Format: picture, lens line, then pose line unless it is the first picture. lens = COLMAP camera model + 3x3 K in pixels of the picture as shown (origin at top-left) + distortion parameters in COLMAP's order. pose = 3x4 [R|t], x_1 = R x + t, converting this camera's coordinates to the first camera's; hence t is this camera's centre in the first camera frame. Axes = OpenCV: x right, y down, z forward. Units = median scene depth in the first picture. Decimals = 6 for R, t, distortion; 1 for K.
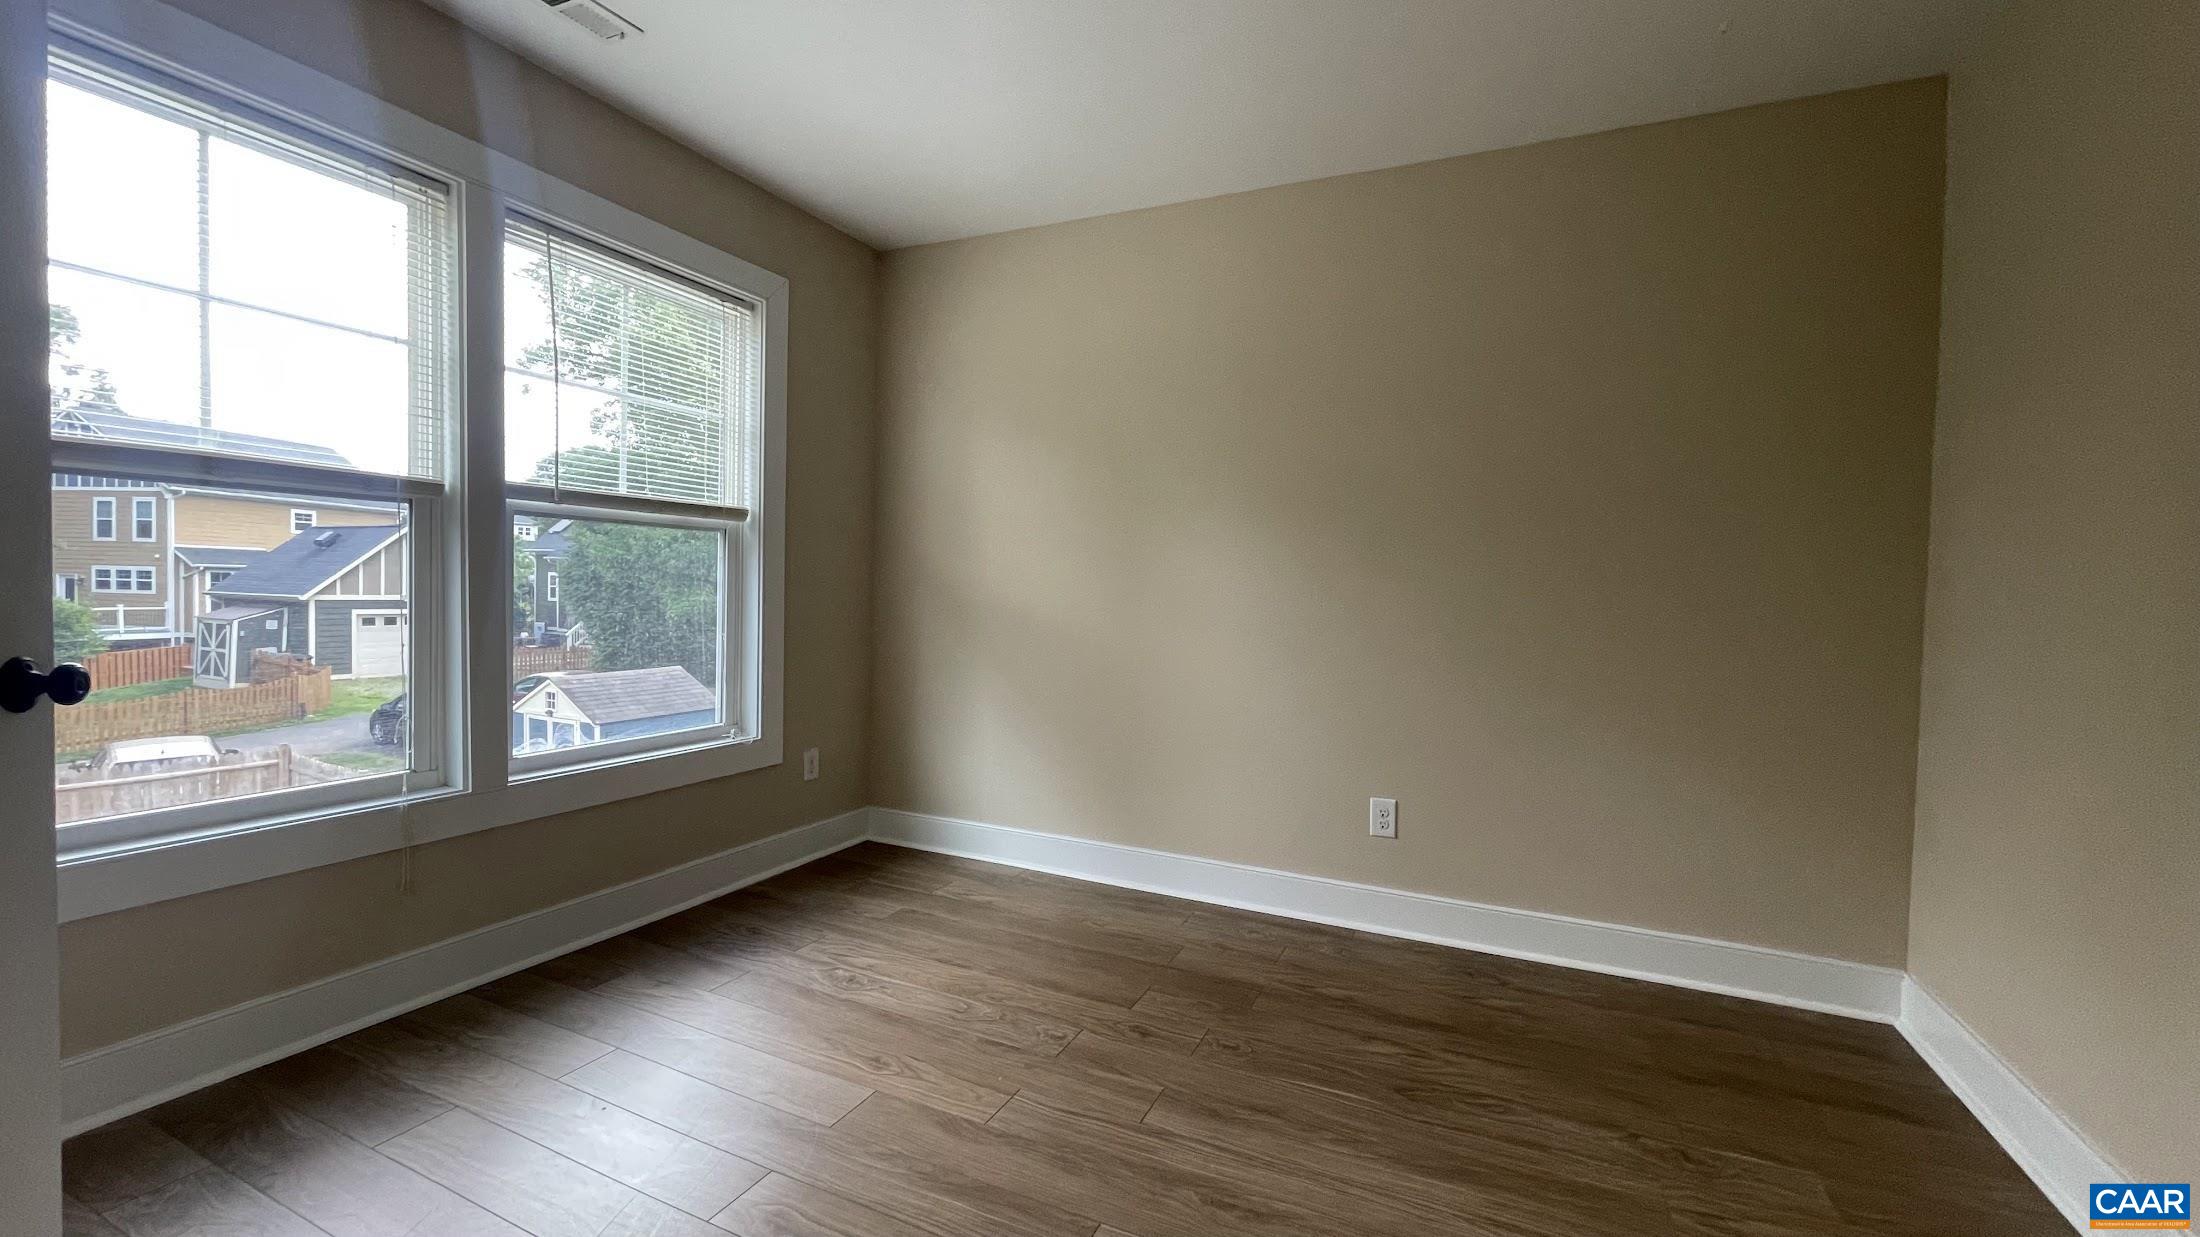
lens RADIAL K [[890.3, 0, 1099.7], [0, 890.3, 617.0], [0, 0, 1]] dist [0.000586, 0.000520]
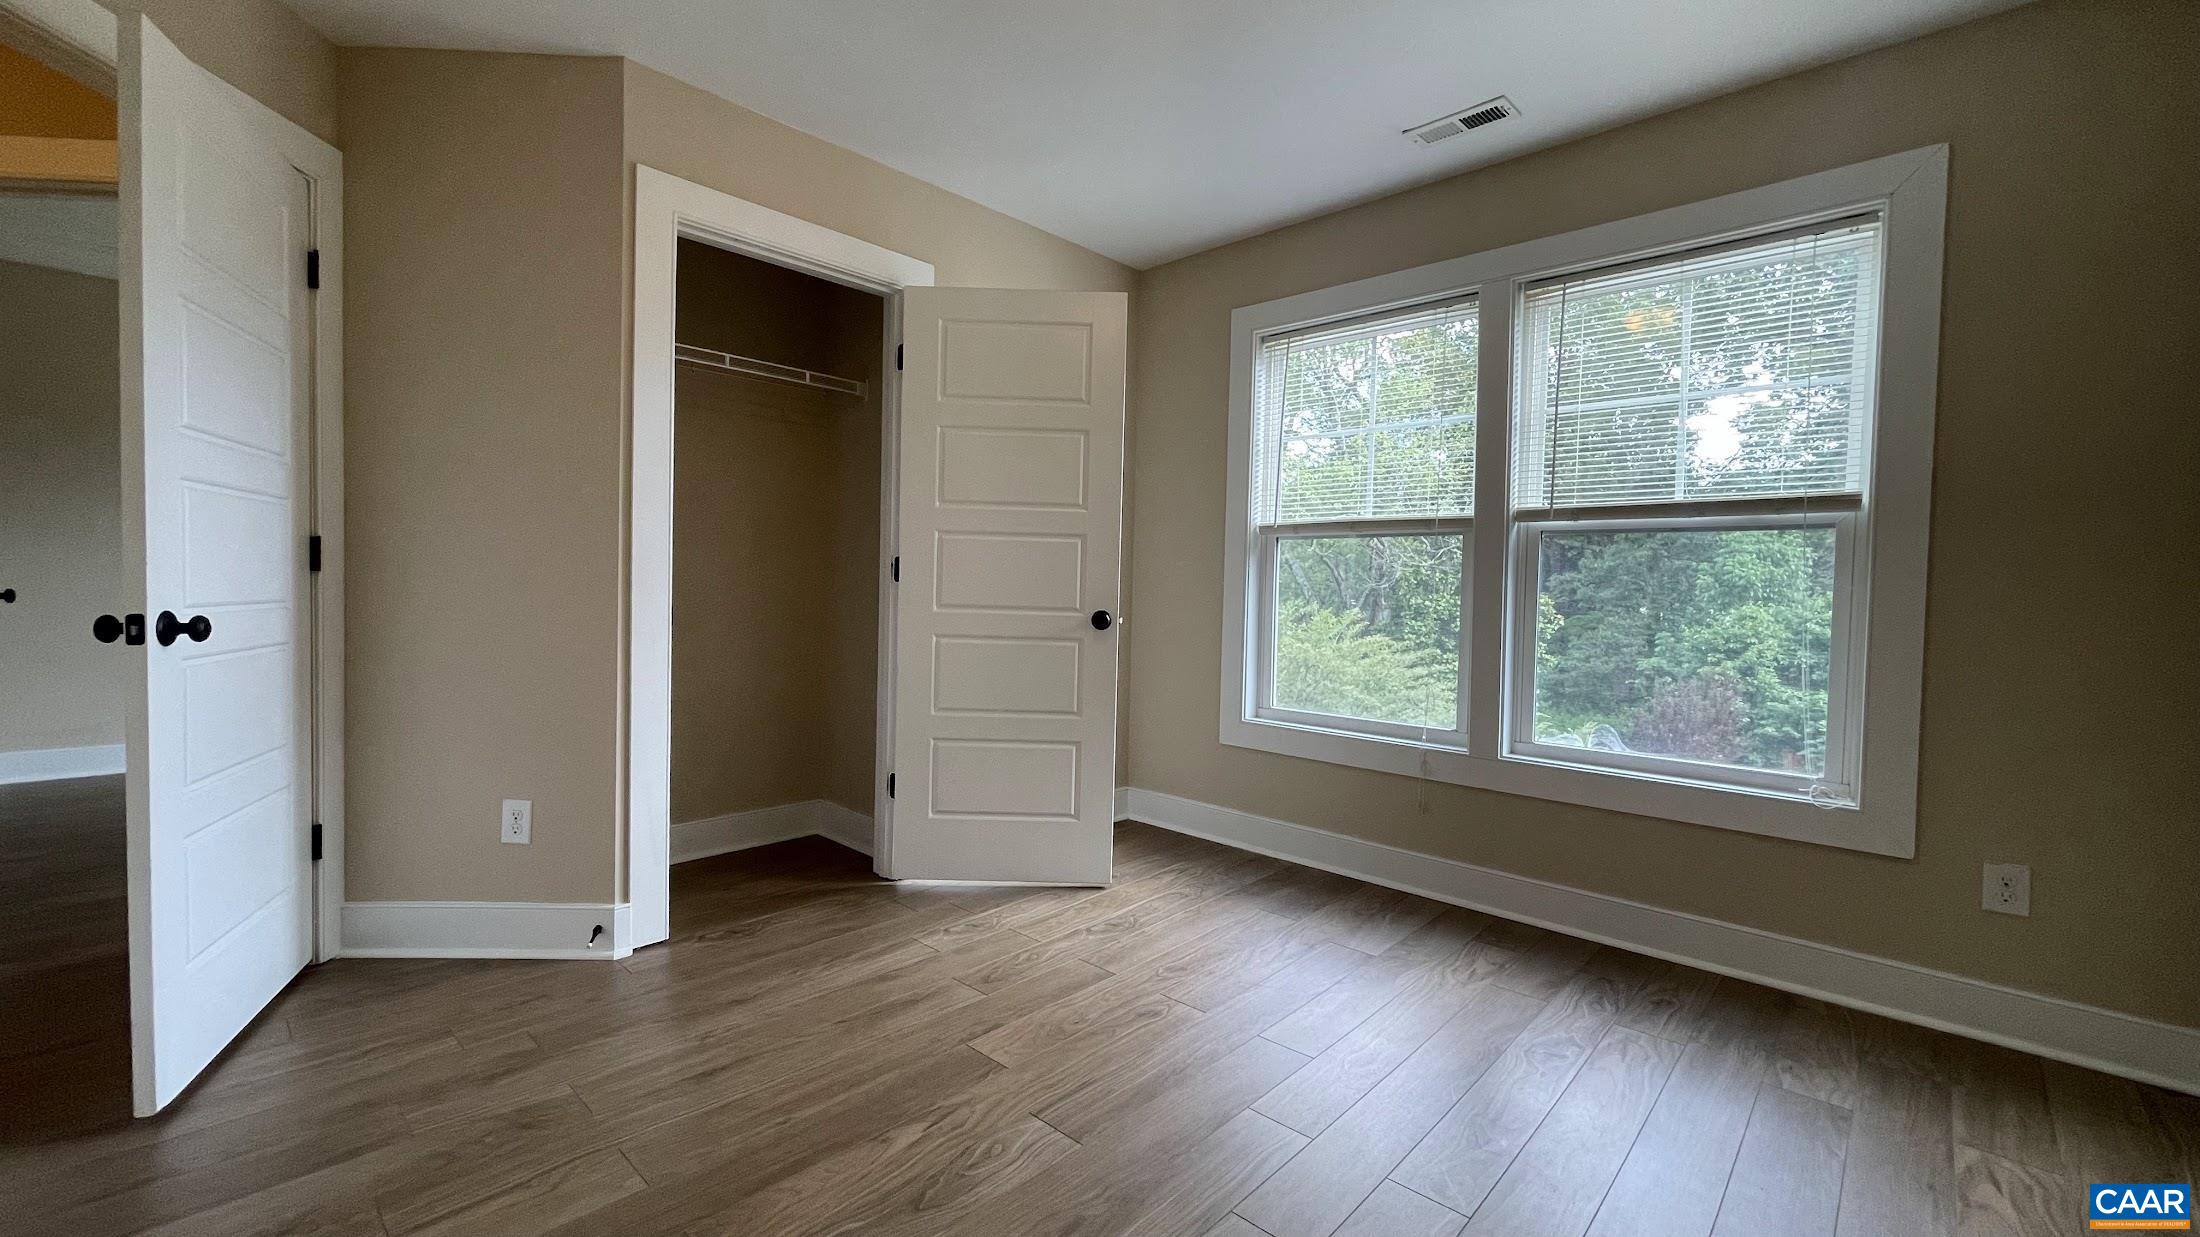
lens RADIAL K [[890.3, 0, 1099.7], [0, 890.3, 617.0], [0, 0, 1]] dist [0.000586, 0.000520]
pose [[-0.309396, 0.008996, -0.950891, 0.563593], [-0.054861, 0.998121, 0.027293, -0.006353], [0.949349, 0.060611, -0.308321, 0.720383]]
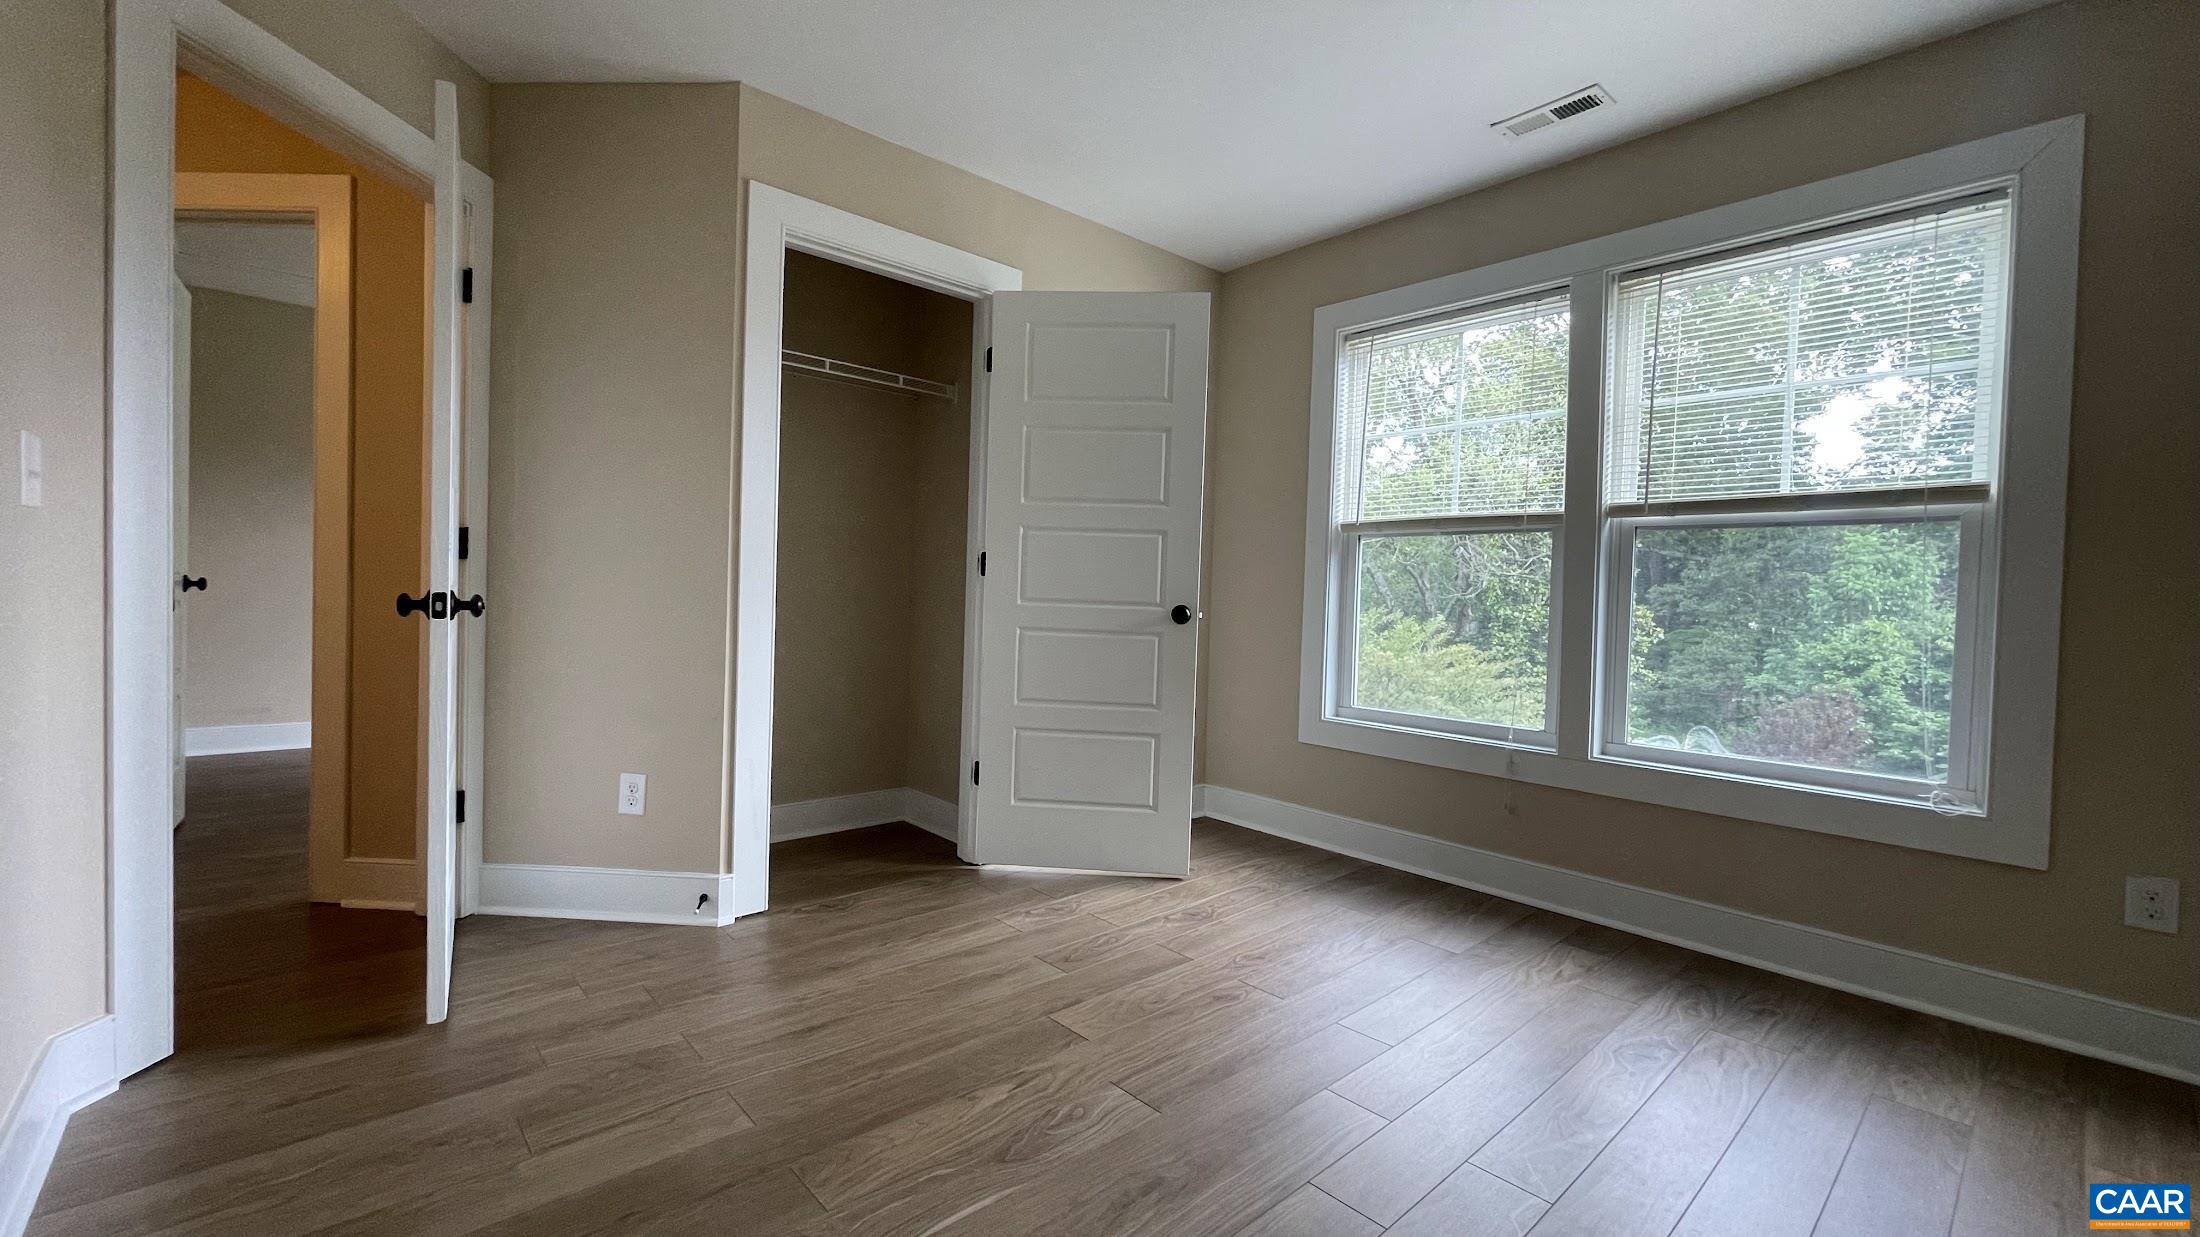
lens RADIAL K [[894.3, 0, 1100.0], [0, 894.3, 618.5], [0, 0, 1]] dist [-0.002151, 0.003411]
pose [[-0.388184, -0.006104, -0.921561, 0.589365], [-0.063747, 0.997761, 0.020243, 0.015877], [0.919374, 0.066604, -0.387704, 0.724018]]
